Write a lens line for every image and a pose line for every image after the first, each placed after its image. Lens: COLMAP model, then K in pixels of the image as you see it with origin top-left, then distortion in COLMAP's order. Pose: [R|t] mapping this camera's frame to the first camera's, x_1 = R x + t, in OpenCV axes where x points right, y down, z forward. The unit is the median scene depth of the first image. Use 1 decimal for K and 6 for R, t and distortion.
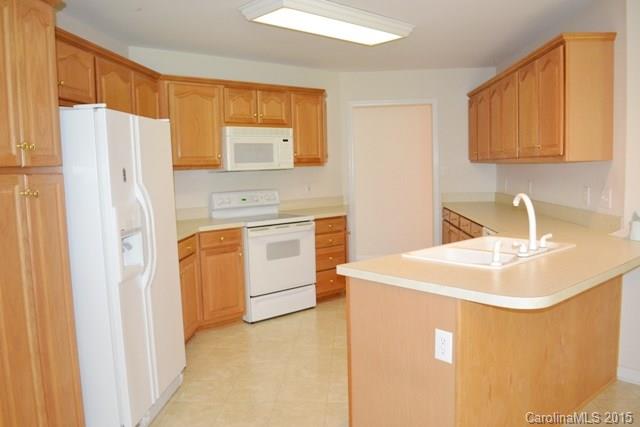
lens RADIAL K [[509.1, 0, 319.4], [0, 509.1, 214.2], [0, 0, 1]] dist [-0.066001, -0.001598]
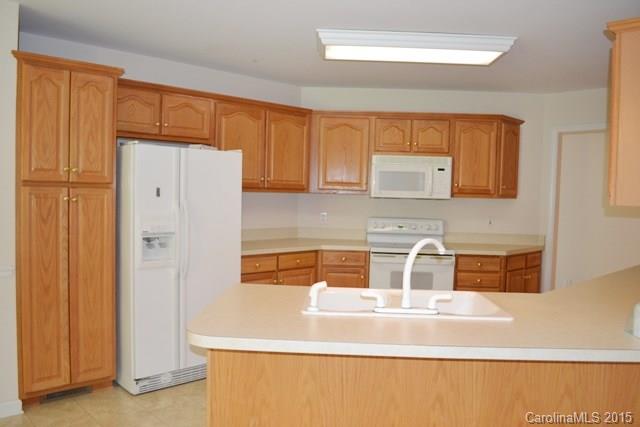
lens RADIAL K [[509.1, 0, 323.7], [0, 509.1, 215.2], [0, 0, 1]] dist [-0.066001, -0.001598]
pose [[0.732164, 0.079481, -0.676475, 0.509544], [-0.112042, 0.993693, -0.004513, -0.034840], [0.671850, 0.079098, 0.736451, 0.173803]]
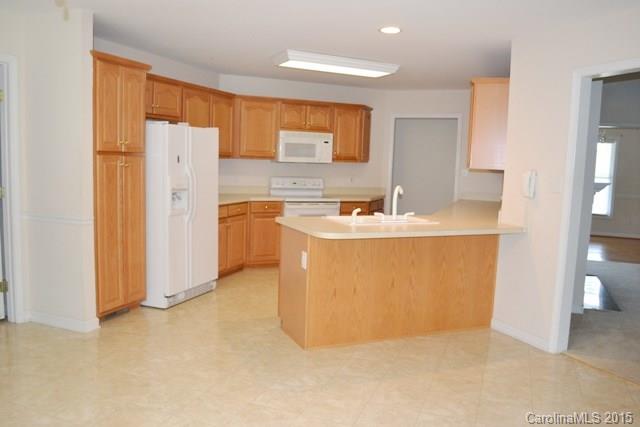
lens RADIAL K [[509.1, 0, 320.7], [0, 509.1, 212.3], [0, 0, 1]] dist [-0.066001, -0.001598]
pose [[0.953392, 0.090541, -0.287829, 0.391519], [-0.088504, 0.995873, 0.020111, 0.019610], [0.288462, 0.006300, 0.957471, -0.372317]]
